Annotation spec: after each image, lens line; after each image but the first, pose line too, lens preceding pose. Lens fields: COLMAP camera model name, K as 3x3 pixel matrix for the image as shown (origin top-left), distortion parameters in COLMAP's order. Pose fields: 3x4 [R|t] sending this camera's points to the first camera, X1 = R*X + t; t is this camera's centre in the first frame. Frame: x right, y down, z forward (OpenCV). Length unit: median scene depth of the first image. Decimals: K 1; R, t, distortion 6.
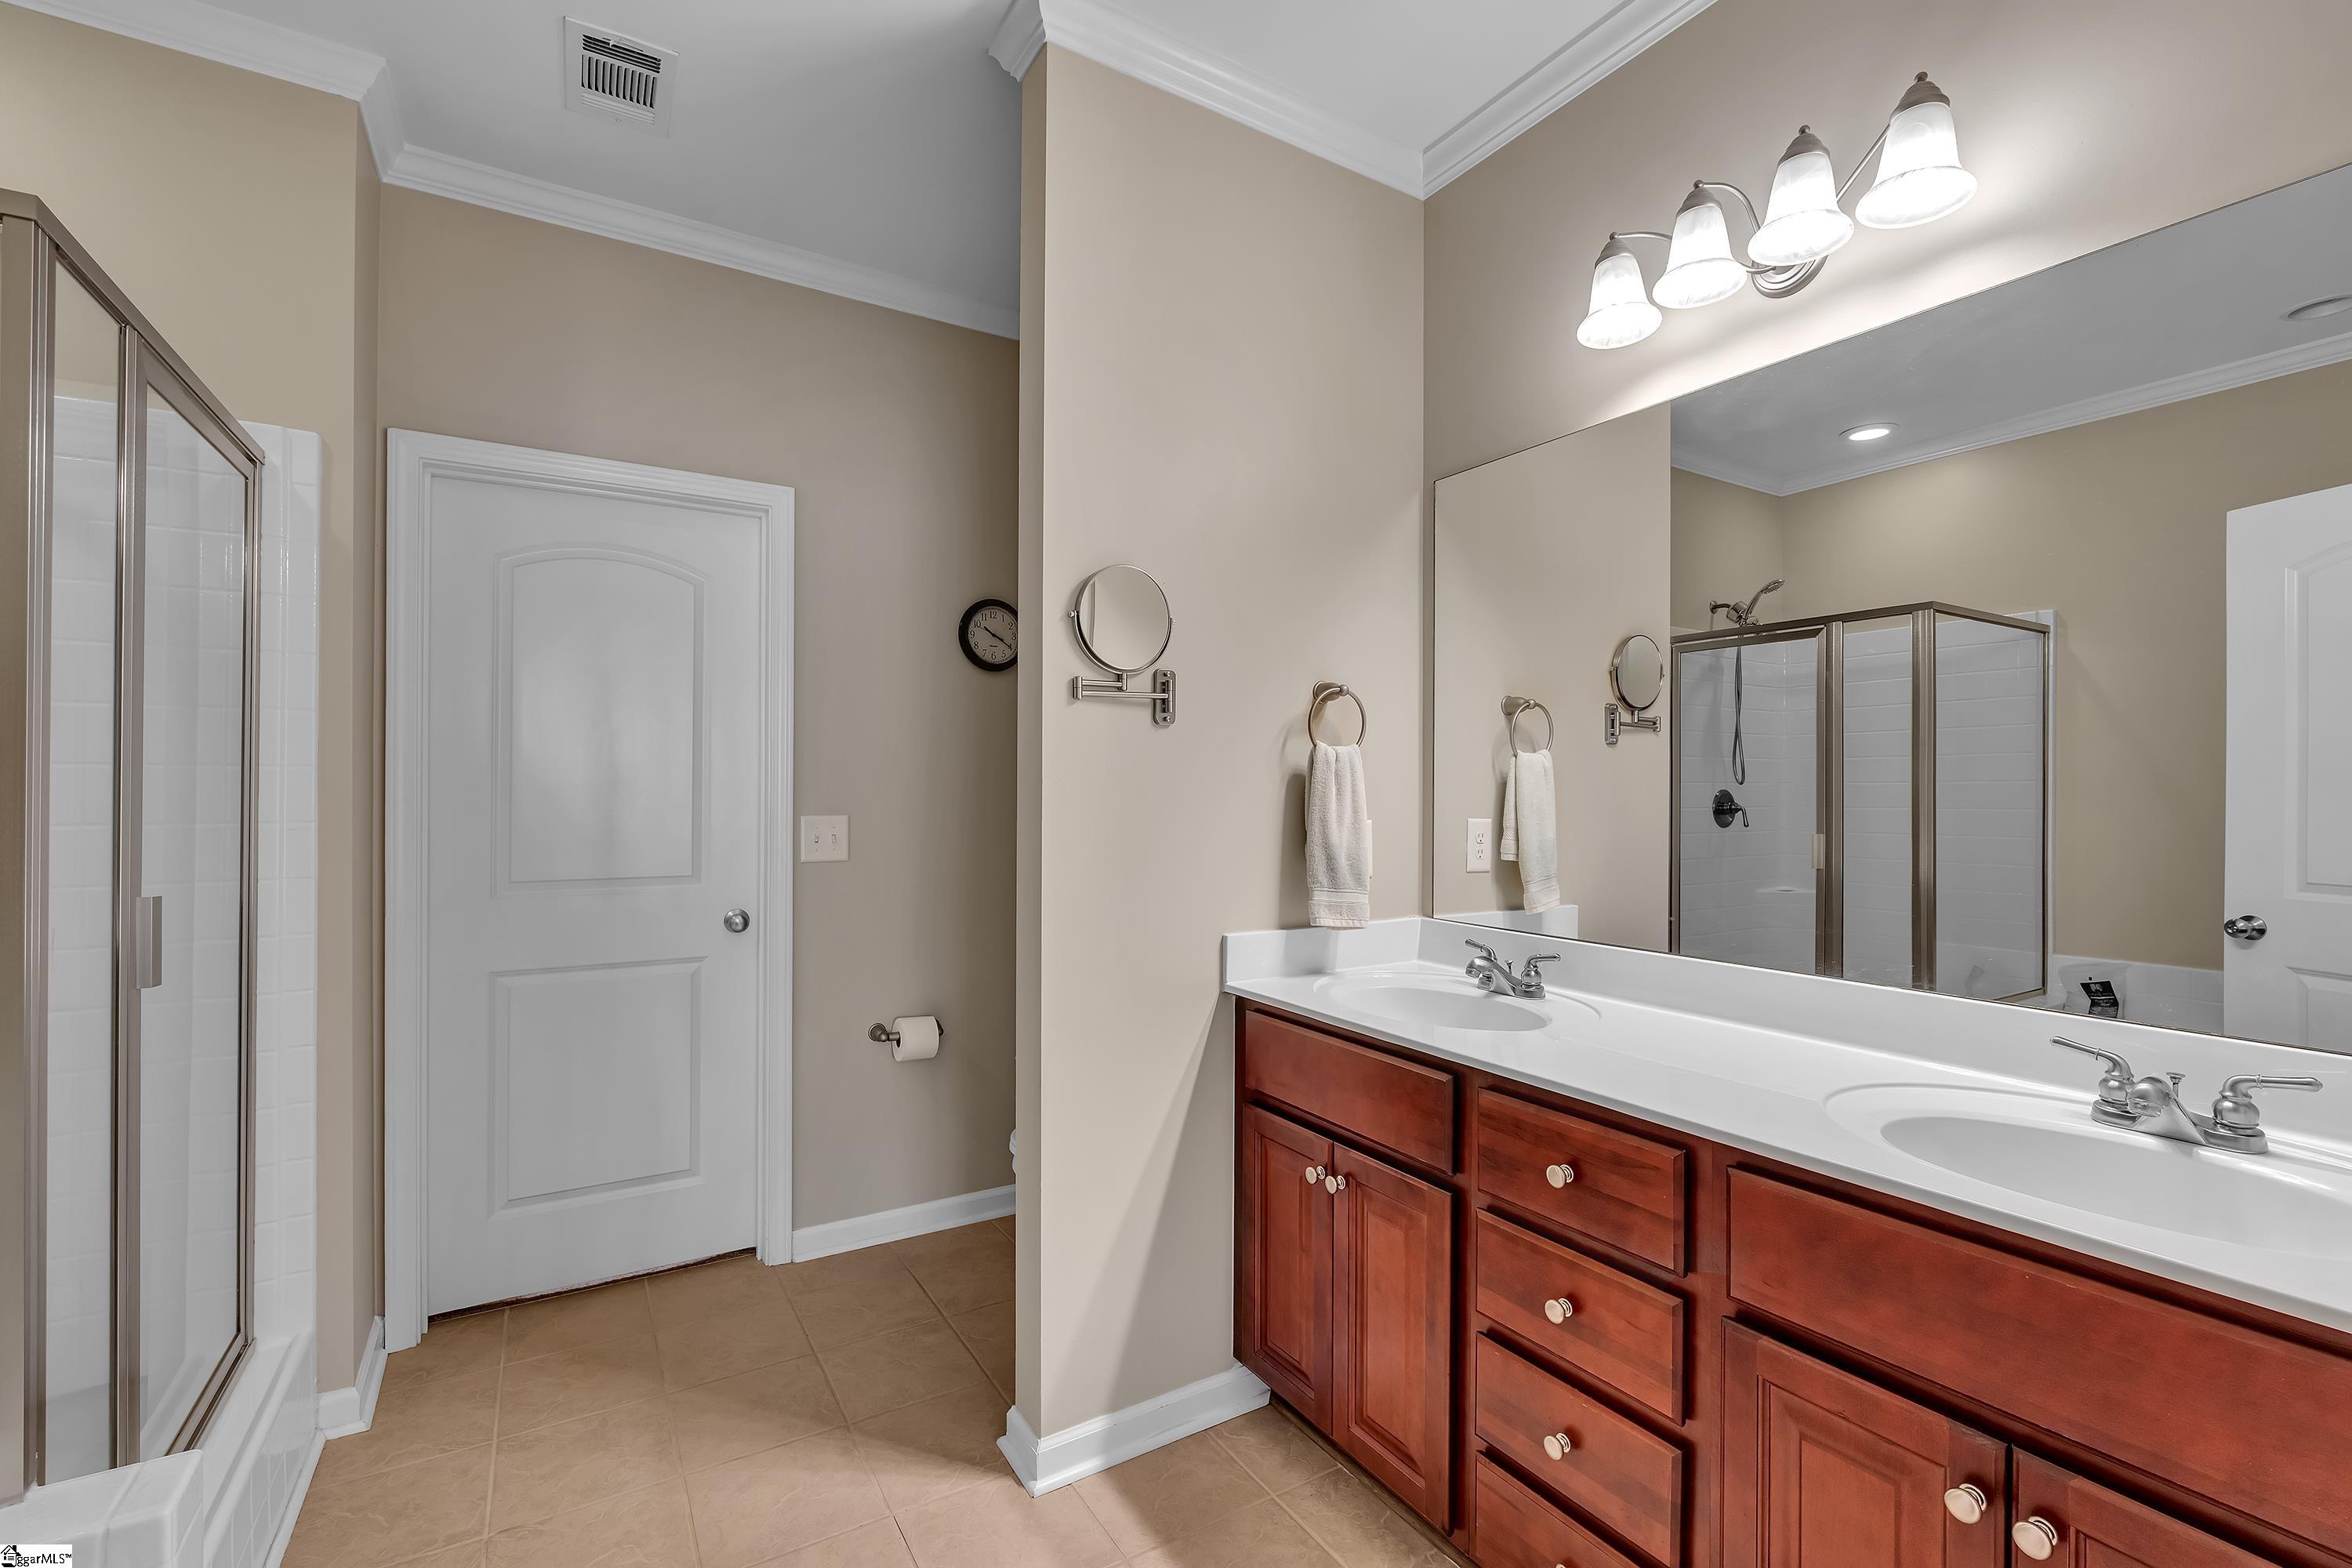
lens RADIAL K [[1005.5, 0, 1187.2], [0, 1005.5, 787.2], [0, 0, 1]] dist [-0.015951, -0.000678]
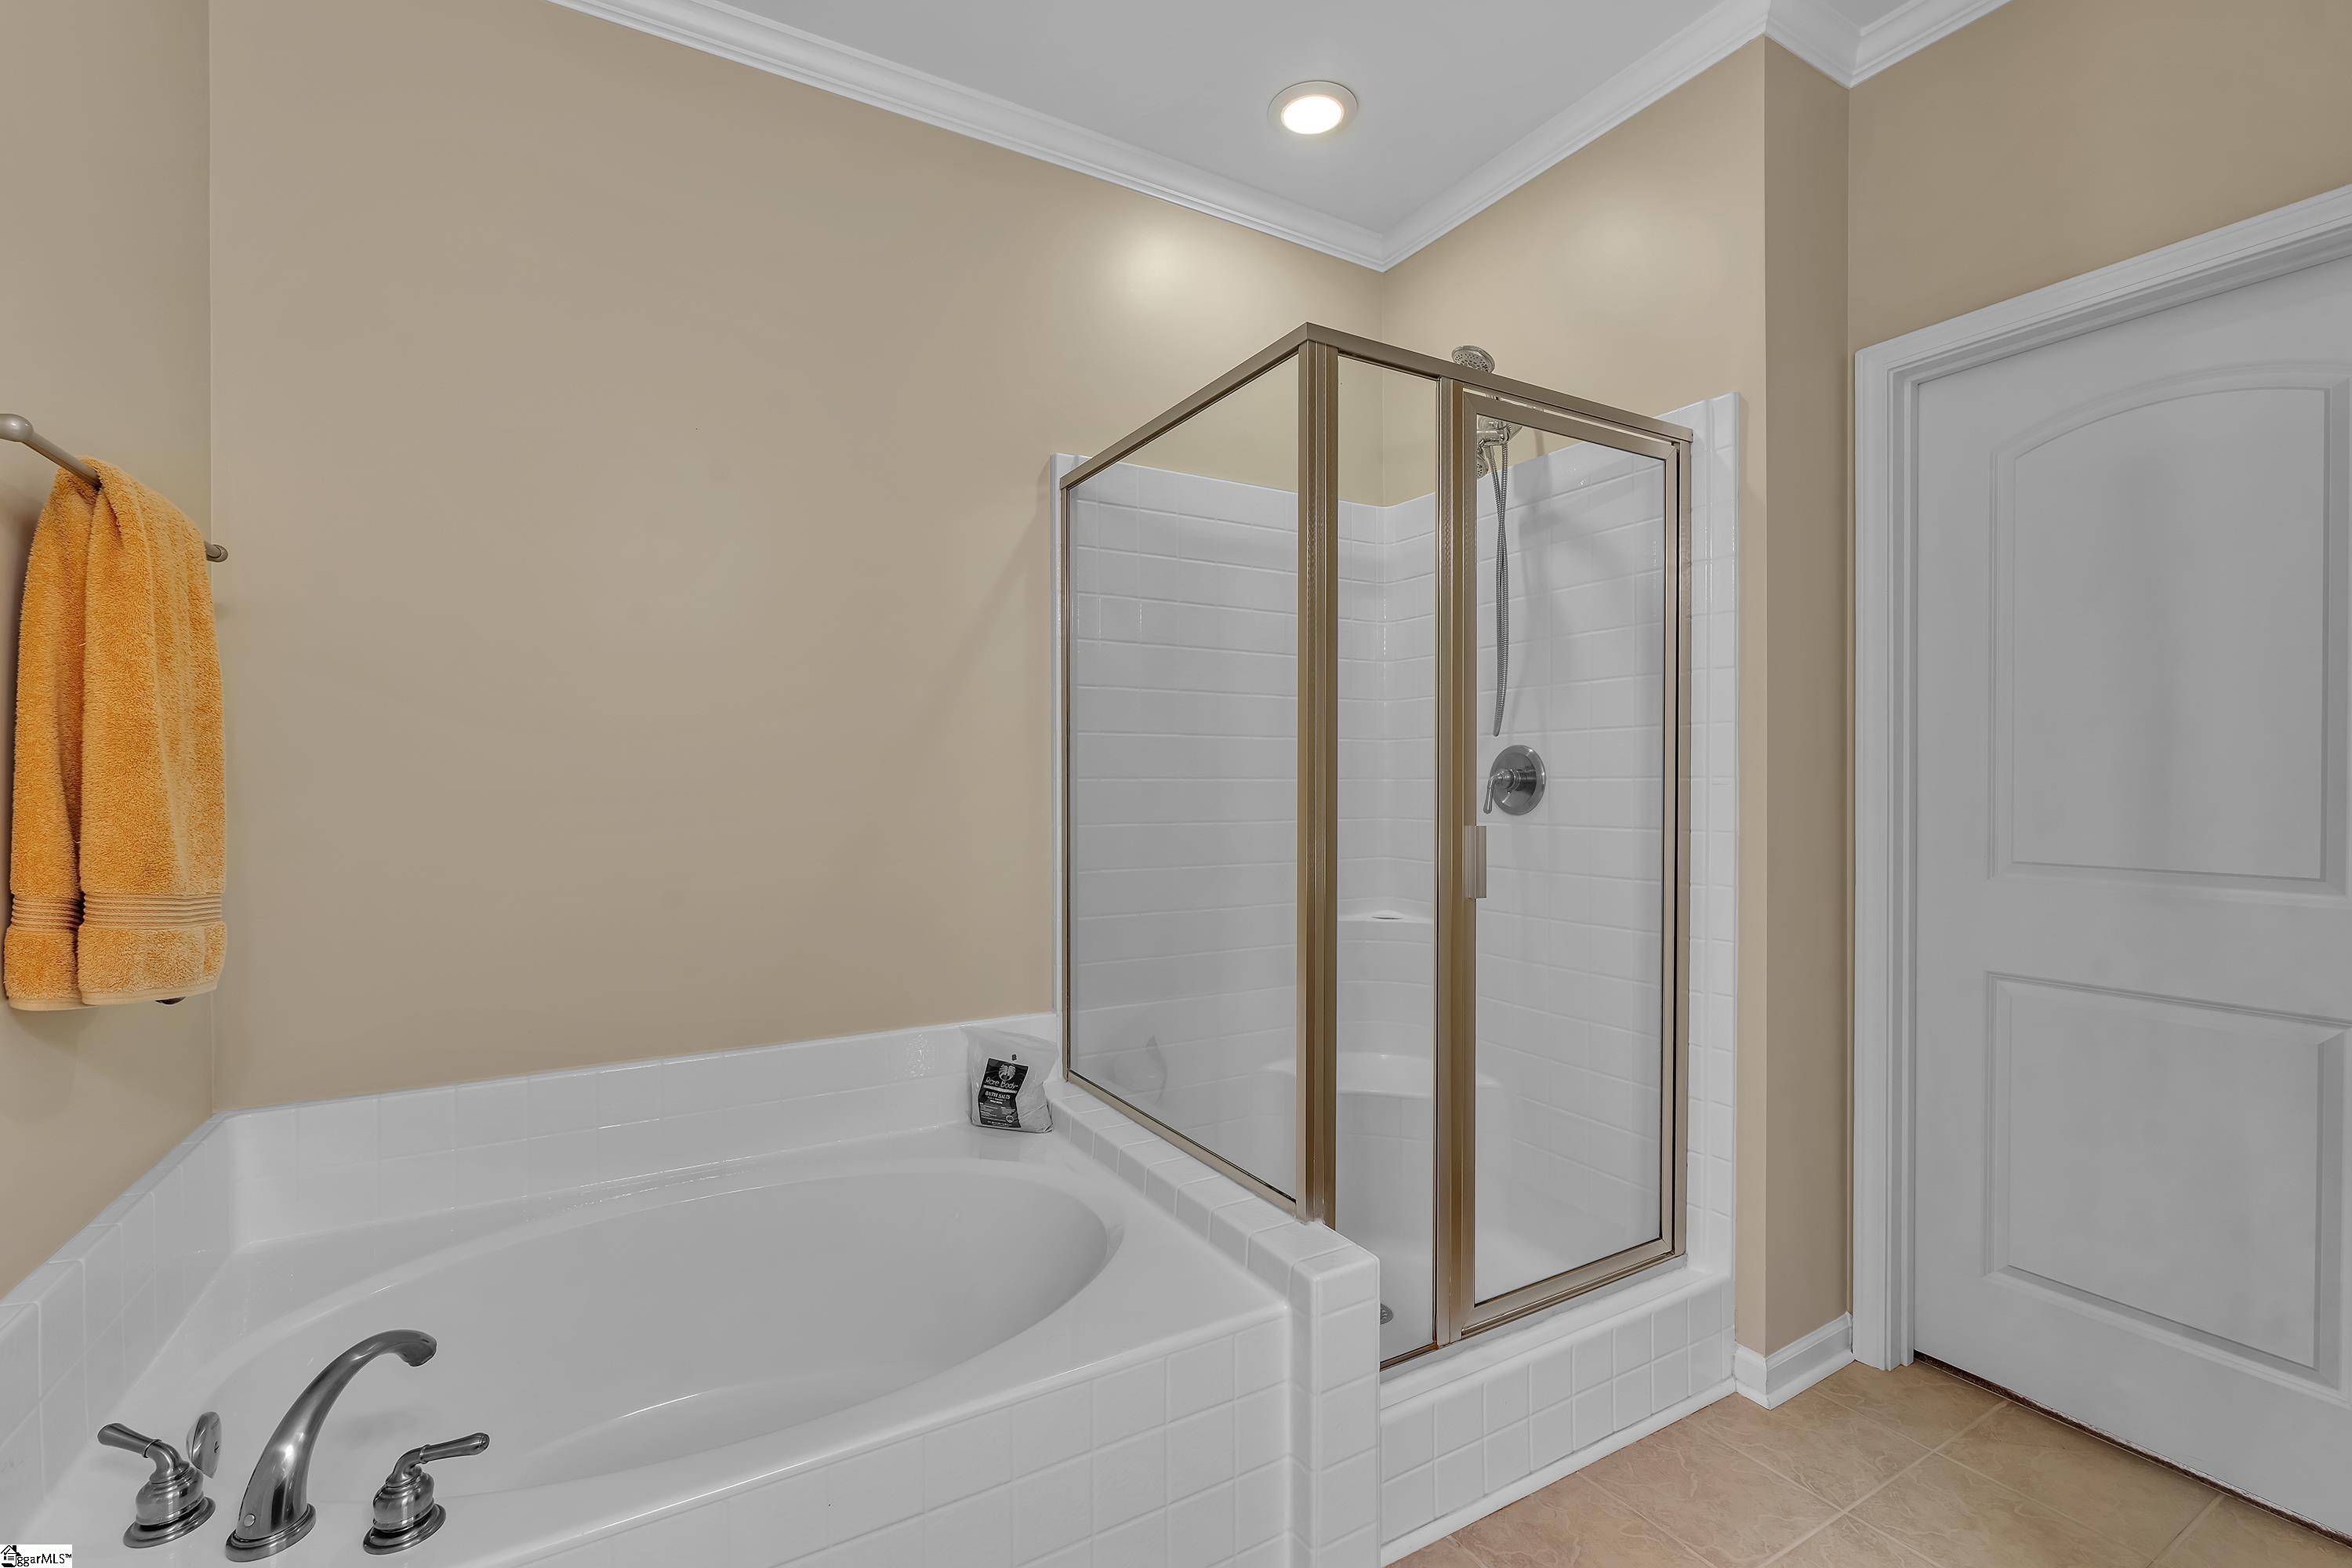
lens RADIAL K [[1005.5, 0, 1164.7], [0, 1005.5, 788.8], [0, 0, 1]] dist [-0.015951, -0.000678]
pose [[-0.050421, 0.006424, -0.998707, 0.148501], [0.002542, 0.999977, 0.006304, 0.035083], [0.998725, -0.002221, -0.050436, 0.420082]]
